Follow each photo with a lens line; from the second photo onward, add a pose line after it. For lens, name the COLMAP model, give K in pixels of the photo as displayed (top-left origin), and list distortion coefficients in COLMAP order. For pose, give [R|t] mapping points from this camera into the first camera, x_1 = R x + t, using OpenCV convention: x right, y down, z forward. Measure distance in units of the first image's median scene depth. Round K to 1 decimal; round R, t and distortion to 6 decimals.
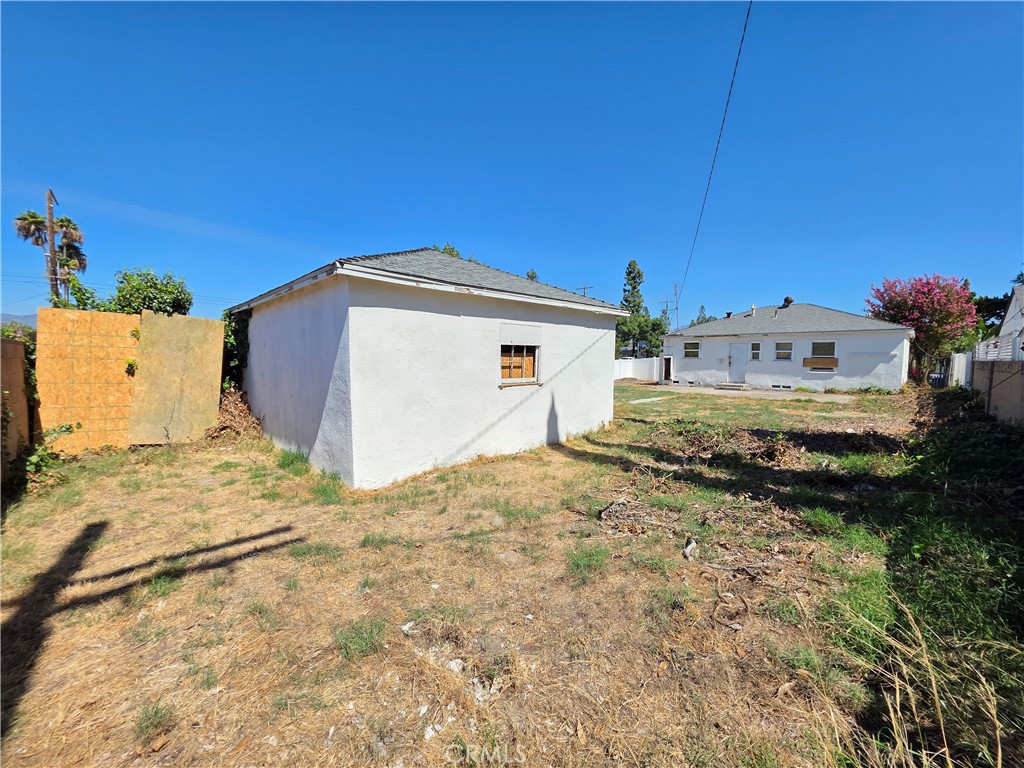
lens RADIAL K [[406.3, 0, 509.6], [0, 406.3, 384.4], [0, 0, 1]] dist [-0.000711, -0.000016]
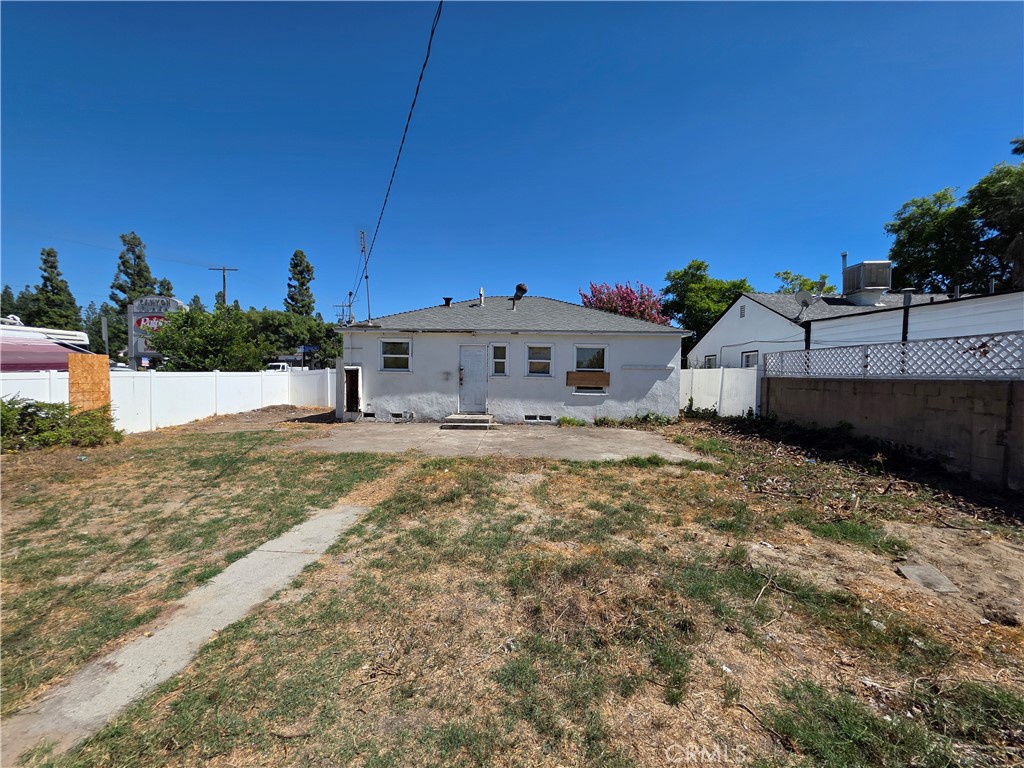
lens RADIAL K [[406.3, 0, 510.8], [0, 406.3, 385.6], [0, 0, 1]] dist [-0.000711, -0.000016]
pose [[0.726383, -0.018127, 0.687051, 0.183088], [0.036396, 0.999264, -0.012115, -0.032221], [-0.686326, 0.033806, 0.726508, 0.493603]]
